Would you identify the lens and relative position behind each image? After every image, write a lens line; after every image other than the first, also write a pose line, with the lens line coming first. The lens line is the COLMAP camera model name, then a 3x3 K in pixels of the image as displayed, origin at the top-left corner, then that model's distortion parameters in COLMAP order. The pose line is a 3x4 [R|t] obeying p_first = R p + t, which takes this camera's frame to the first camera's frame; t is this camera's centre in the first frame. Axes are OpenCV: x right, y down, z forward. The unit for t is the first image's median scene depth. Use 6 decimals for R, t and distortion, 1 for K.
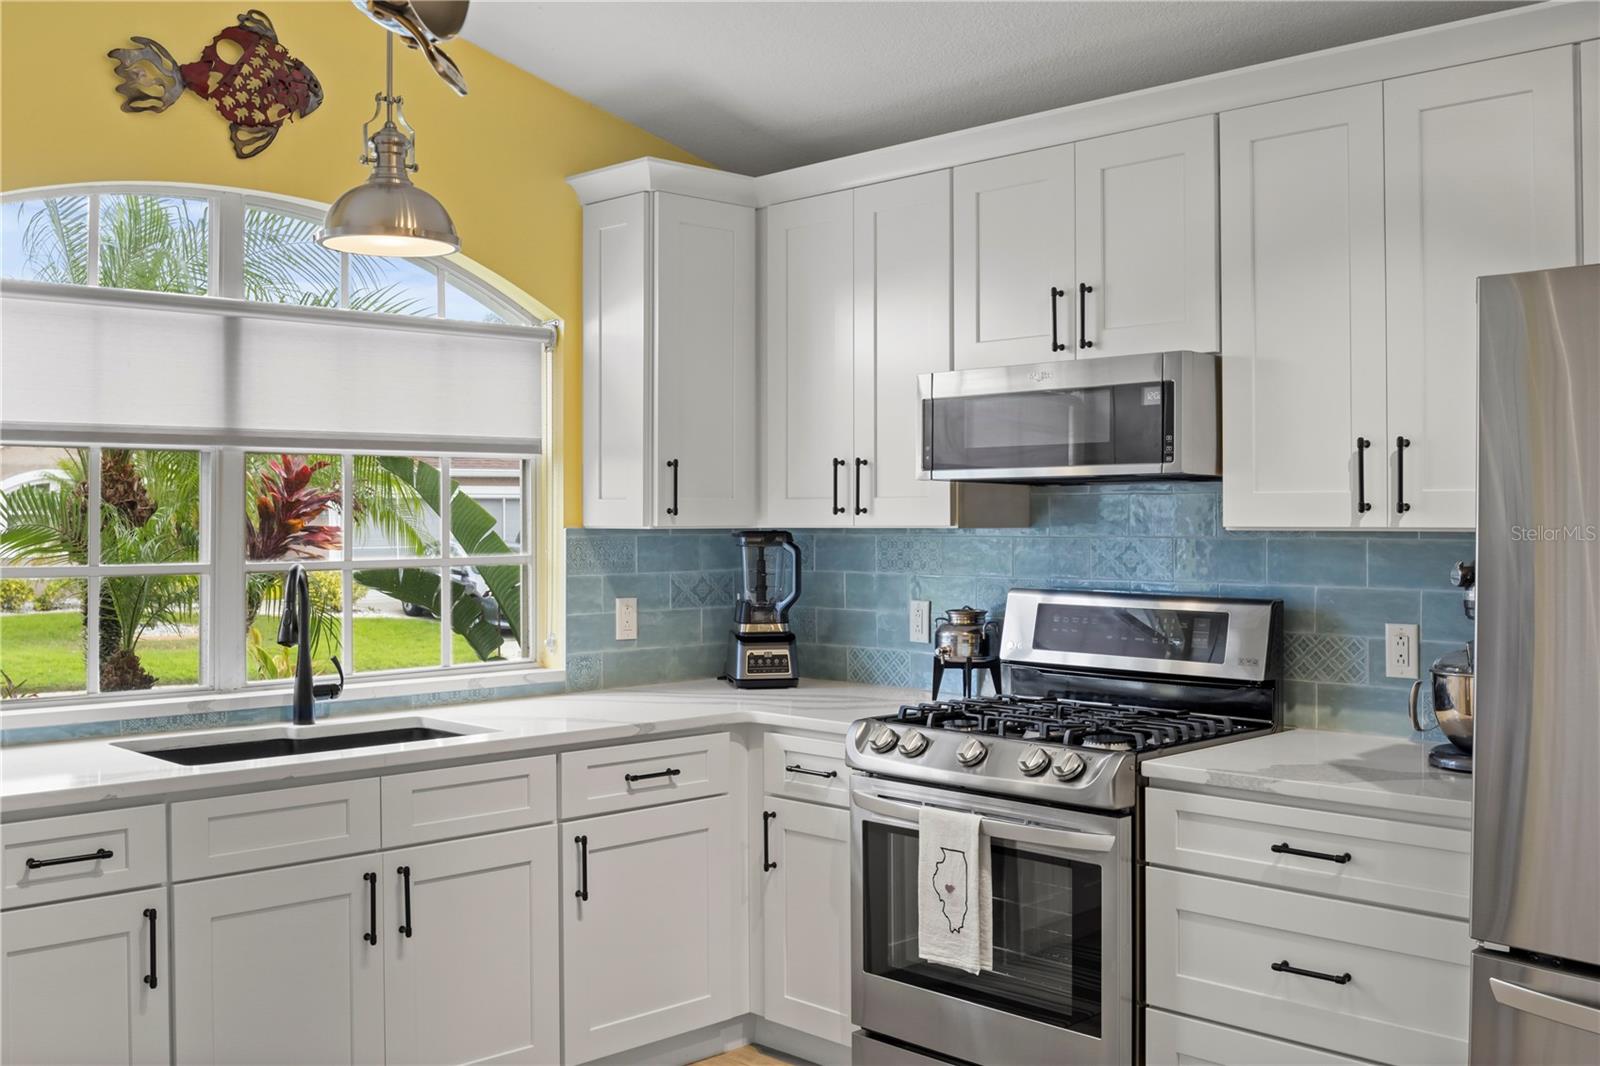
lens RADIAL K [[1589.4, 0, 806.2], [0, 1589.4, 525.4], [0, 0, 1]] dist [-0.052602, 0.000000]
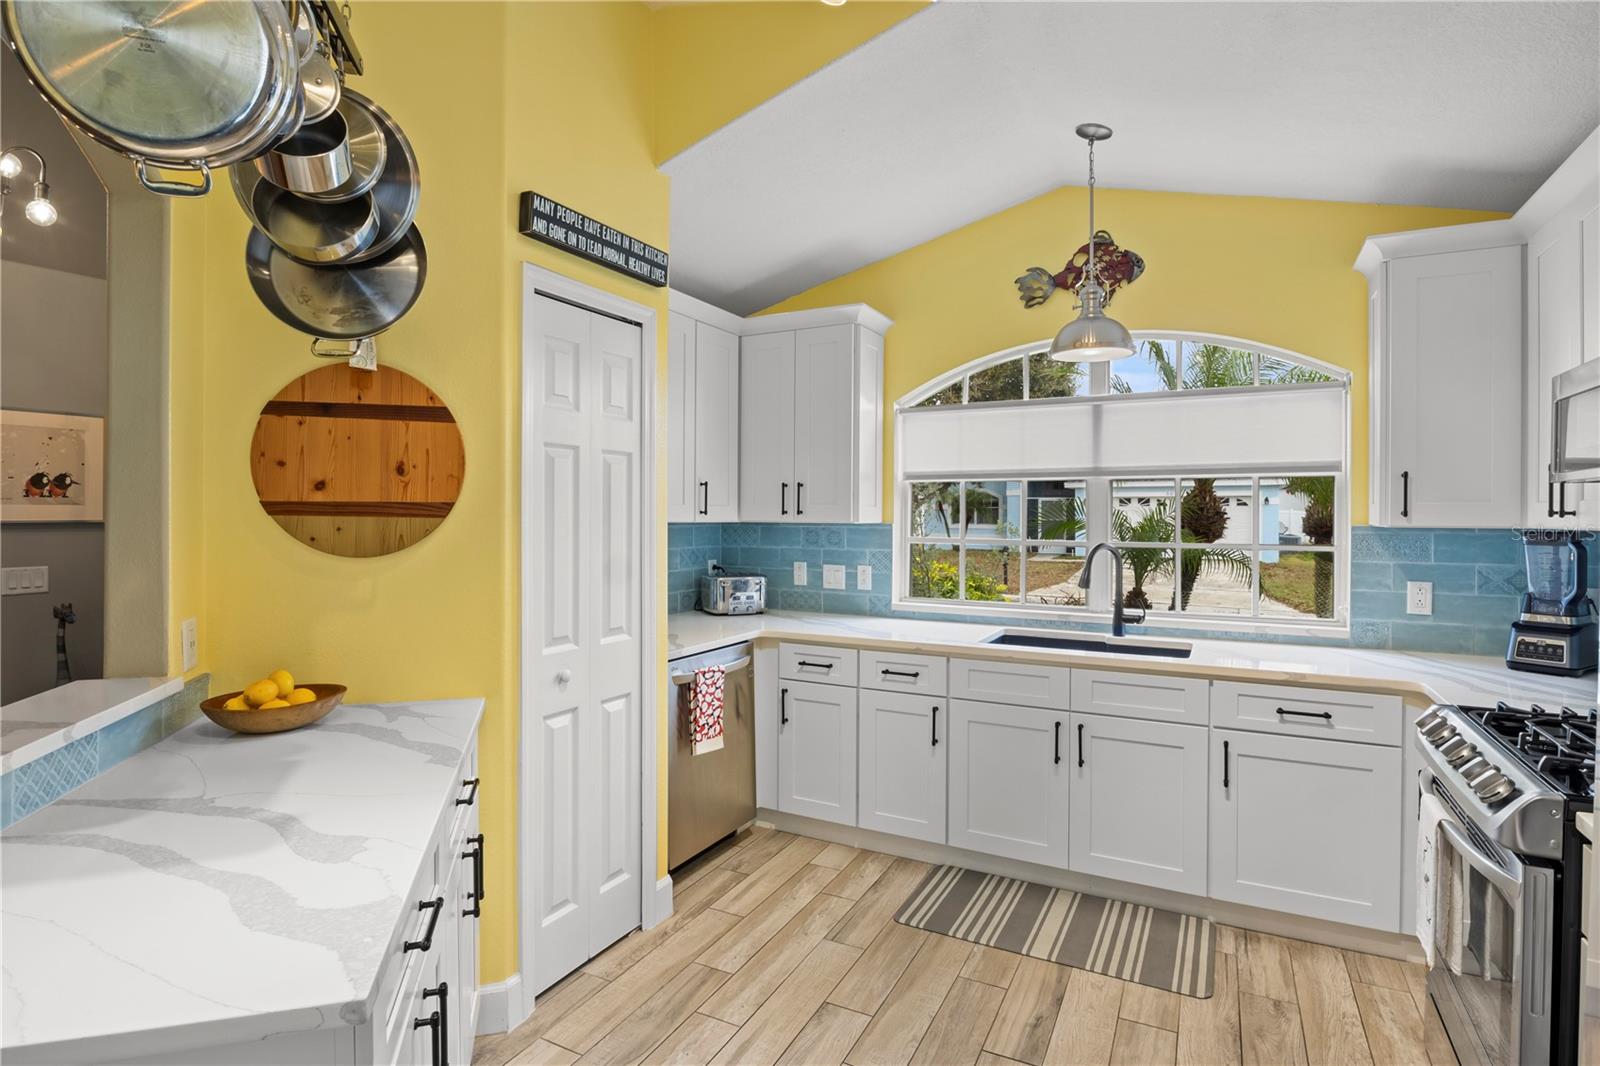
lens RADIAL K [[798.6, 0, 801.1], [0, 798.6, 519.8], [0, 0, 1]] dist [-0.016293, -0.000394]
pose [[0.308644, 0.010146, -0.951123, 0.407318], [-0.010542, 0.999918, 0.007246, -0.003885], [0.951119, 0.007791, 0.308726, 0.406121]]
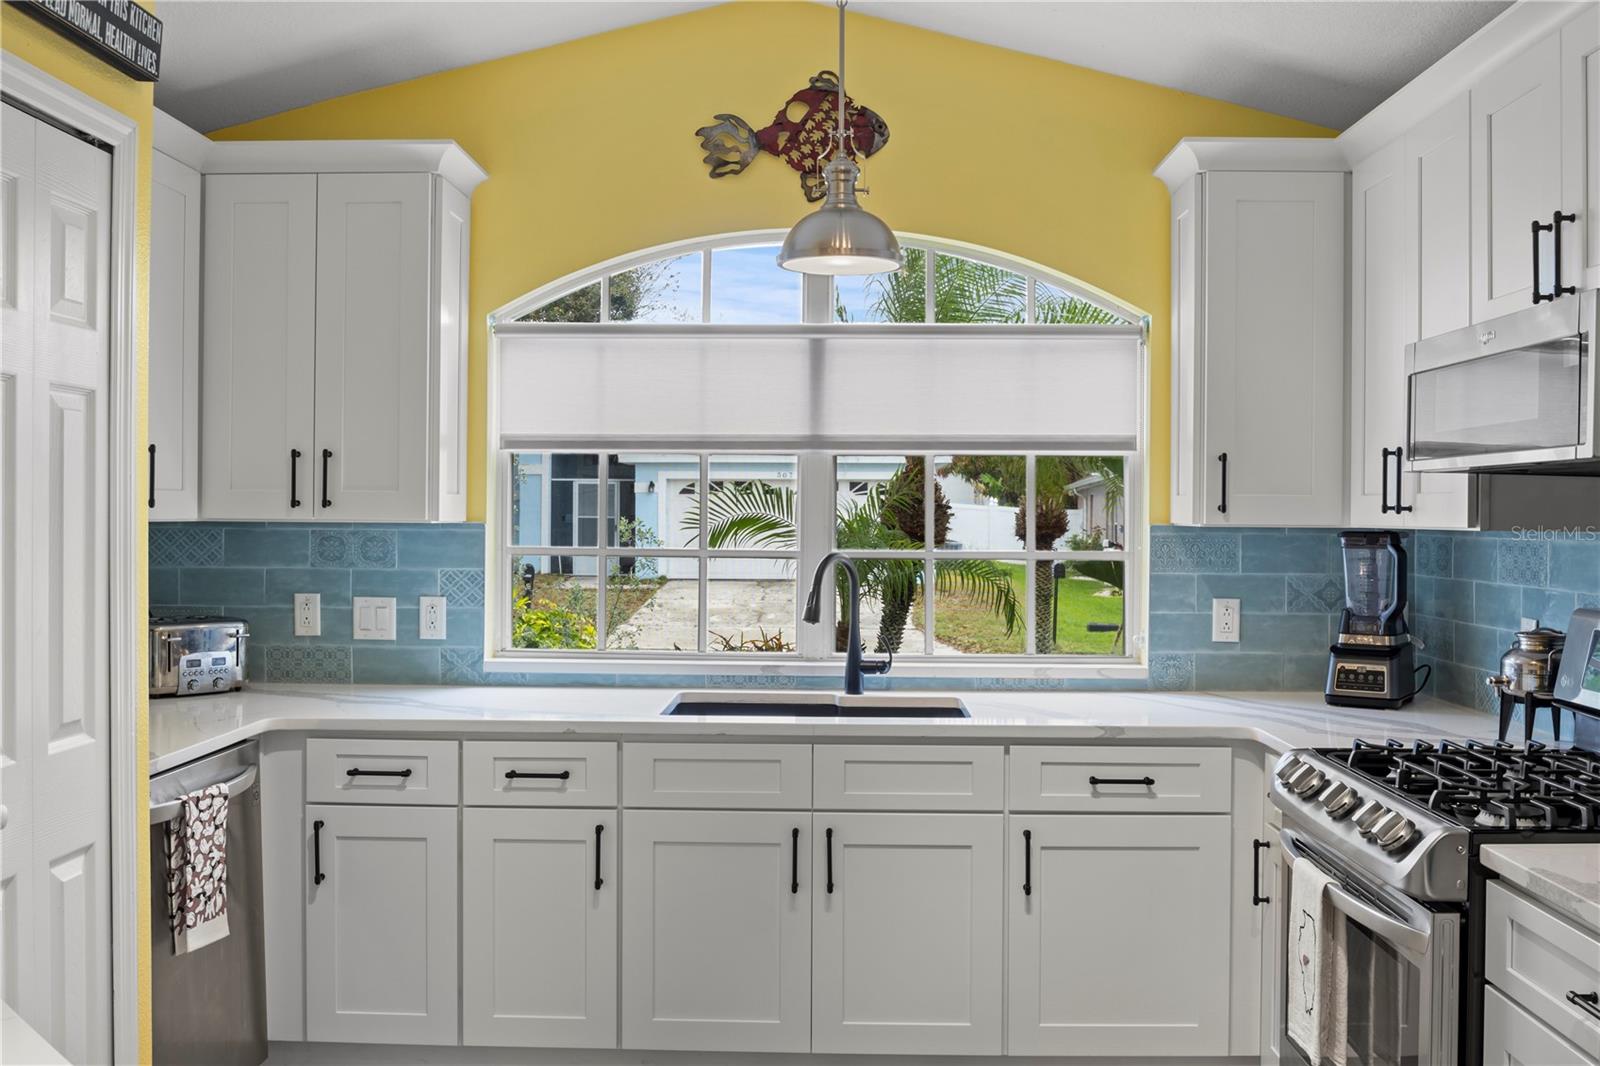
lens RADIAL K [[1441.2, 0, 798.6], [0, 1441.2, 523.2], [0, 0, 1]] dist [-0.030338, -0.014115]
pose [[0.698911, 0.013154, -0.715088, 0.397300], [-0.012672, 0.999902, 0.006008, -0.002302], [0.715097, 0.004863, 0.699008, 0.252502]]
